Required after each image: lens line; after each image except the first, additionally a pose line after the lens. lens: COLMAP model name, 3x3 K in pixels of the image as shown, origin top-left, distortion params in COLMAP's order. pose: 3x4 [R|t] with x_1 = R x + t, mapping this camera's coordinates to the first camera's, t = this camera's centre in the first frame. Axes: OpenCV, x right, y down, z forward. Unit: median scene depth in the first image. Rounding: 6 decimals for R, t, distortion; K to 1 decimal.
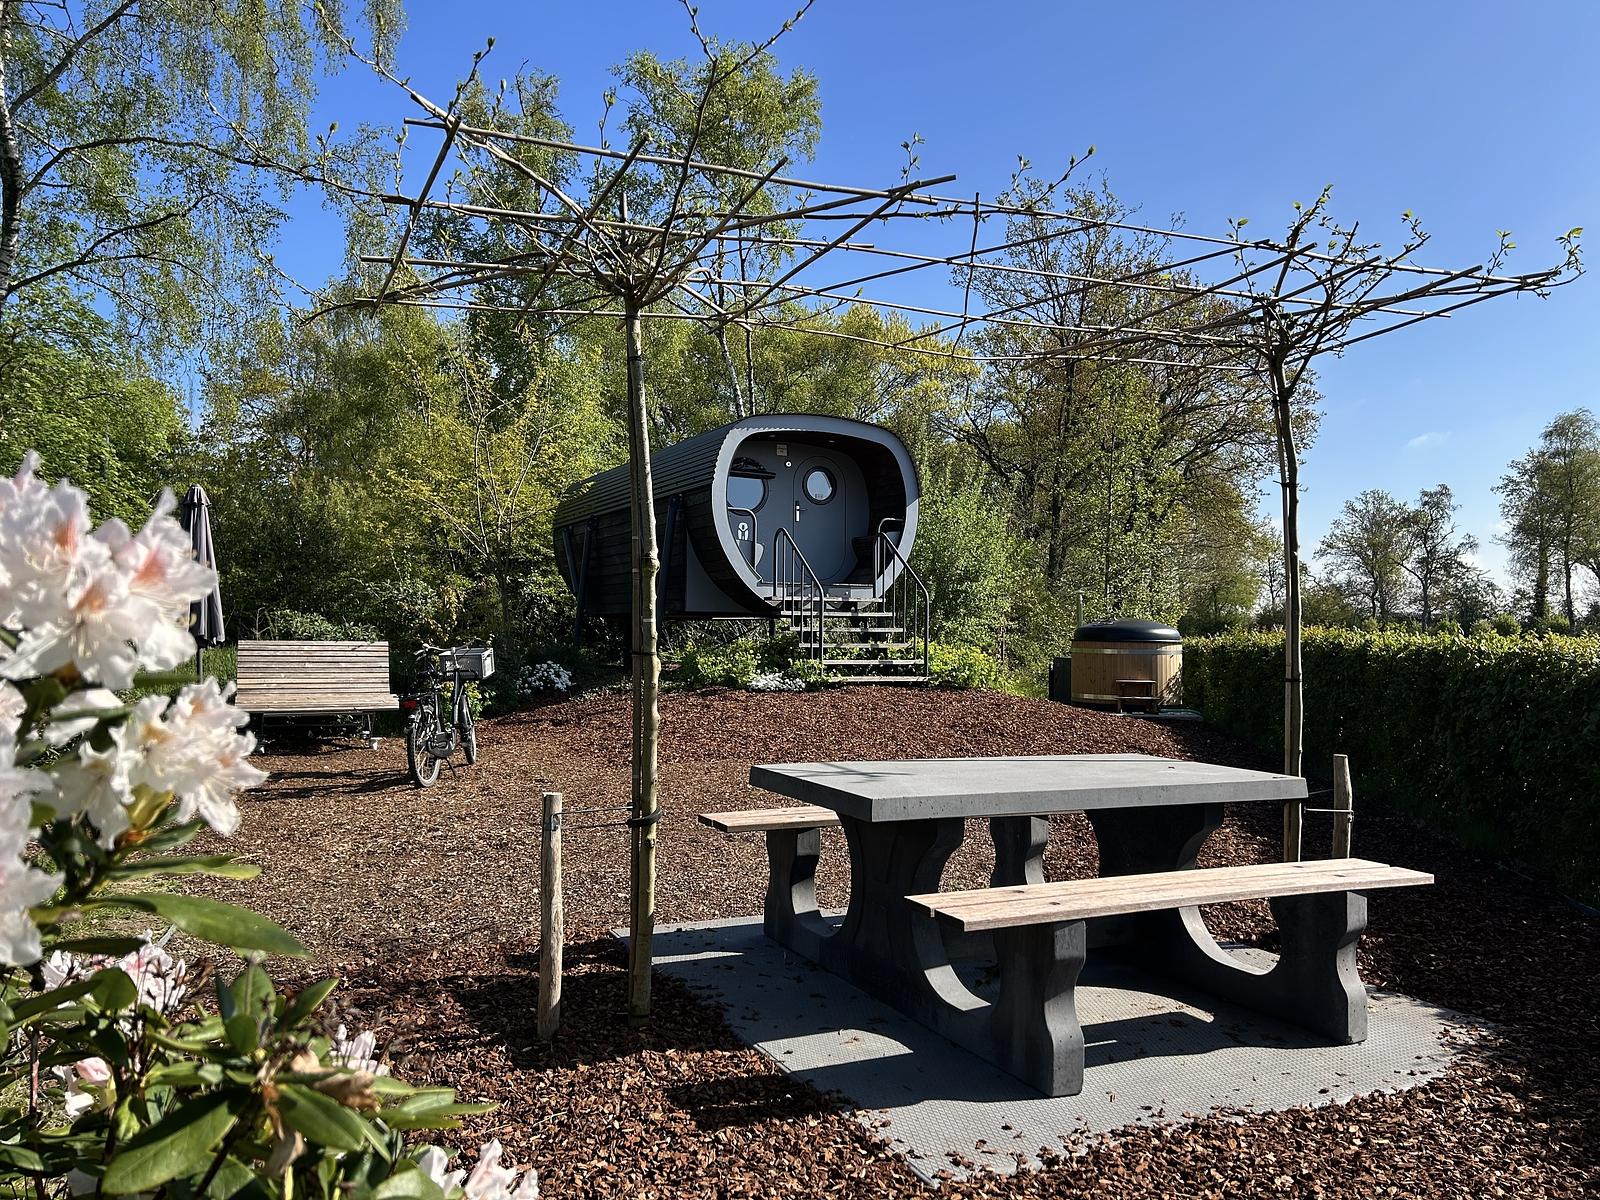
lens RADIAL K [[1230.1, 0, 800.0], [0, 1230.1, 600.0], [0, 0, 1]] dist [0.067906, -0.058135]
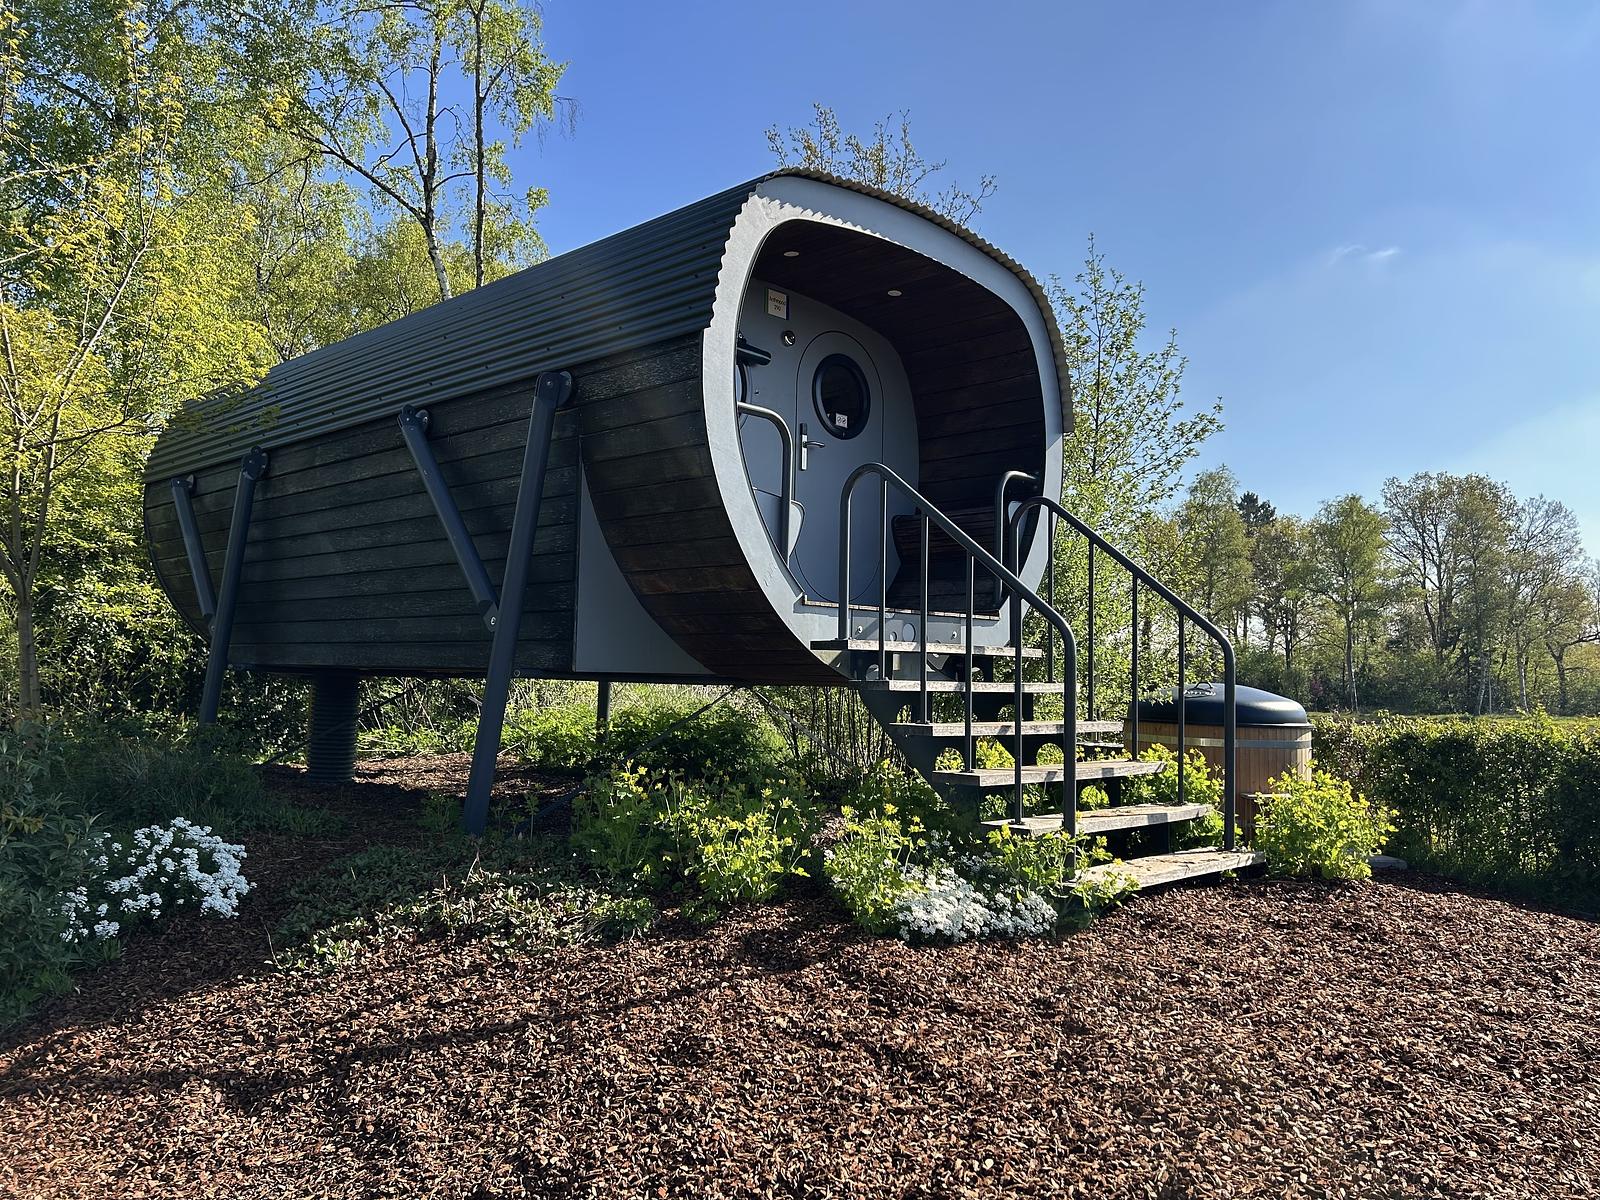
lens RADIAL K [[1230.1, 0, 800.0], [0, 1230.1, 600.0], [0, 0, 1]] dist [0.067906, -0.058135]
pose [[0.946577, 0.032153, 0.320872, -0.135077], [-0.023194, 0.999228, -0.031707, -0.002719], [-0.321644, 0.022571, 0.946592, 0.546125]]
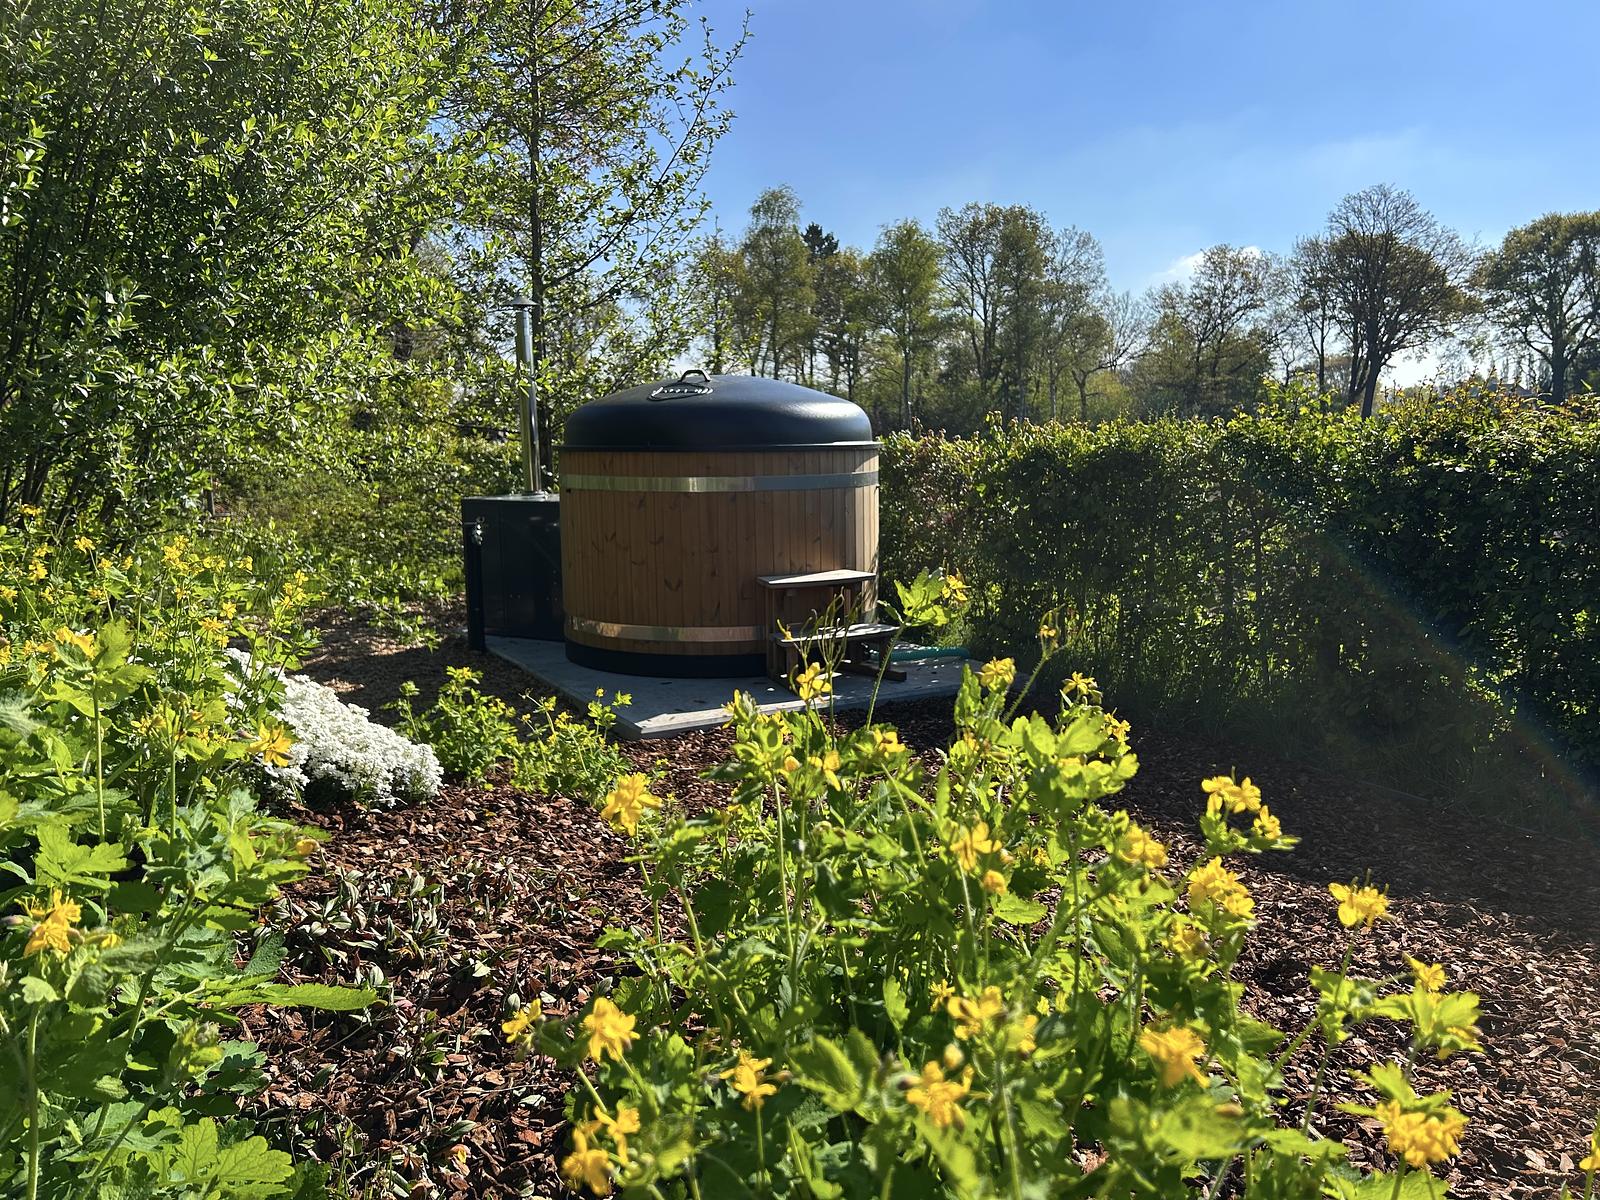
lens RADIAL K [[1210.6, 0, 748.8], [0, 1210.6, 603.1], [0, 0, 1]] dist [0.107920, -0.053118]
pose [[0.814383, -0.106363, 0.570497, 0.095995], [0.009486, 0.985369, 0.170170, 0.021643], [-0.580250, -0.133172, 0.803477, 0.813976]]
